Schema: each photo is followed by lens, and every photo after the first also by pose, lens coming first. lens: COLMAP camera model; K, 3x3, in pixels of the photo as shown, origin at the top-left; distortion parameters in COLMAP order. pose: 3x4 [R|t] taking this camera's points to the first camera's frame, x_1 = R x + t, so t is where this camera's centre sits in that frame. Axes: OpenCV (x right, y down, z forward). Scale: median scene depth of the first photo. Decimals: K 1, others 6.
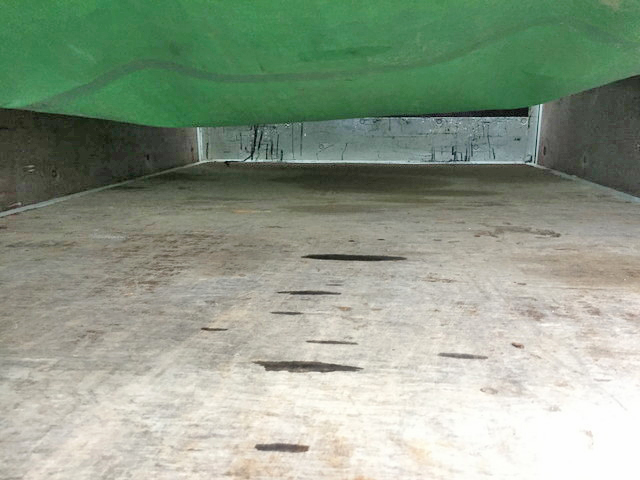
lens RADIAL K [[554.0, 0, 319.2], [0, 554.0, 239.5], [0, 0, 1]] dist [0.057361, -0.070855]
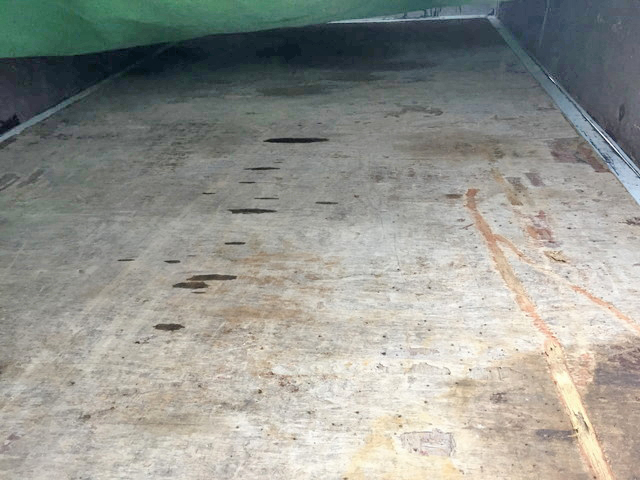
lens RADIAL K [[554.0, 0, 320.0], [0, 554.0, 240.5], [0, 0, 1]] dist [0.057361, -0.070855]
pose [[0.998781, -0.035239, -0.034565, 0.240176], [0.043864, 0.954765, 0.294110, -0.216595], [0.022638, -0.295267, 0.955146, -0.828509]]
